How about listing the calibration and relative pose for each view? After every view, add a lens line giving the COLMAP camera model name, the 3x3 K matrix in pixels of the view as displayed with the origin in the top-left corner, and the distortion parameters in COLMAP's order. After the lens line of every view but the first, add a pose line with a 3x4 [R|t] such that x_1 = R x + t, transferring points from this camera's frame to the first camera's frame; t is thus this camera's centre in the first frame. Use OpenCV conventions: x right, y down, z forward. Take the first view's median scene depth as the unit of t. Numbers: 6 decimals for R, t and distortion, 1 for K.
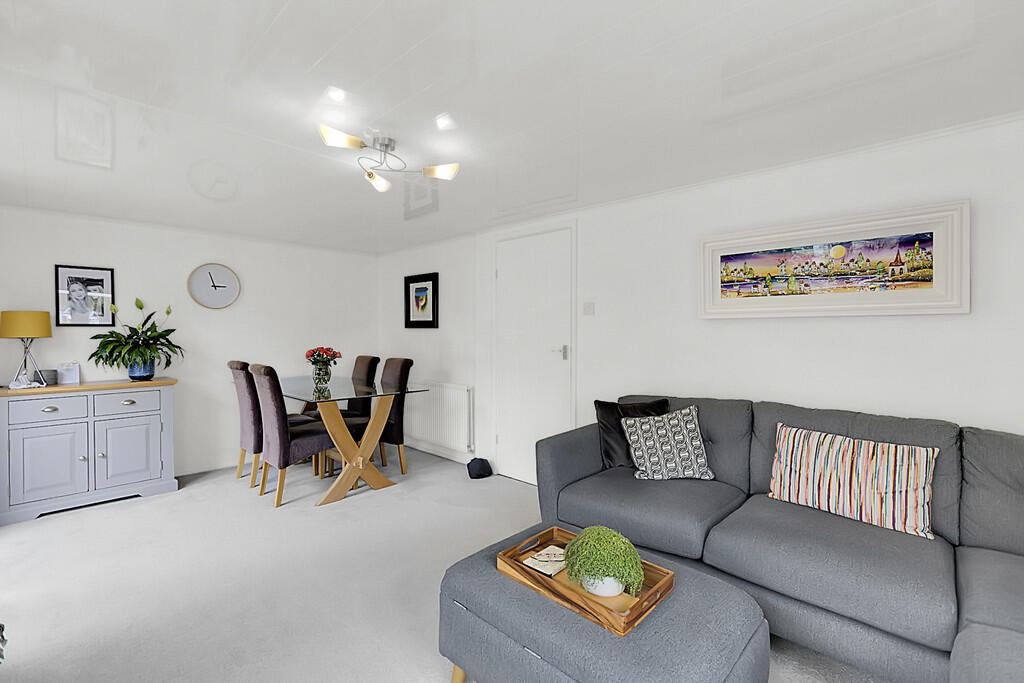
lens RADIAL K [[453.7, 0, 513.0], [0, 453.7, 332.1], [0, 0, 1]] dist [0.000562, 0.000018]
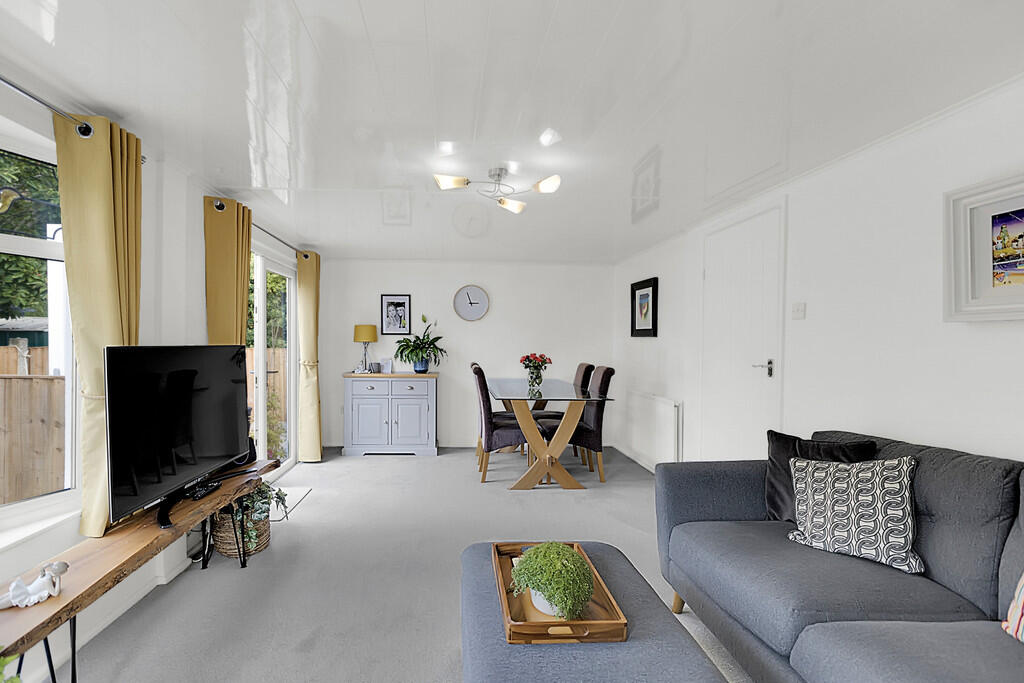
lens RADIAL K [[467.5, 0, 478.8], [0, 467.5, 341.7], [0, 0, 1]] dist [-0.001084, -0.000197]
pose [[0.729114, 0.009974, -0.684320, 0.308353], [-0.010358, 0.999940, 0.003538, 0.002001], [0.684314, 0.004509, 0.729173, 0.071178]]
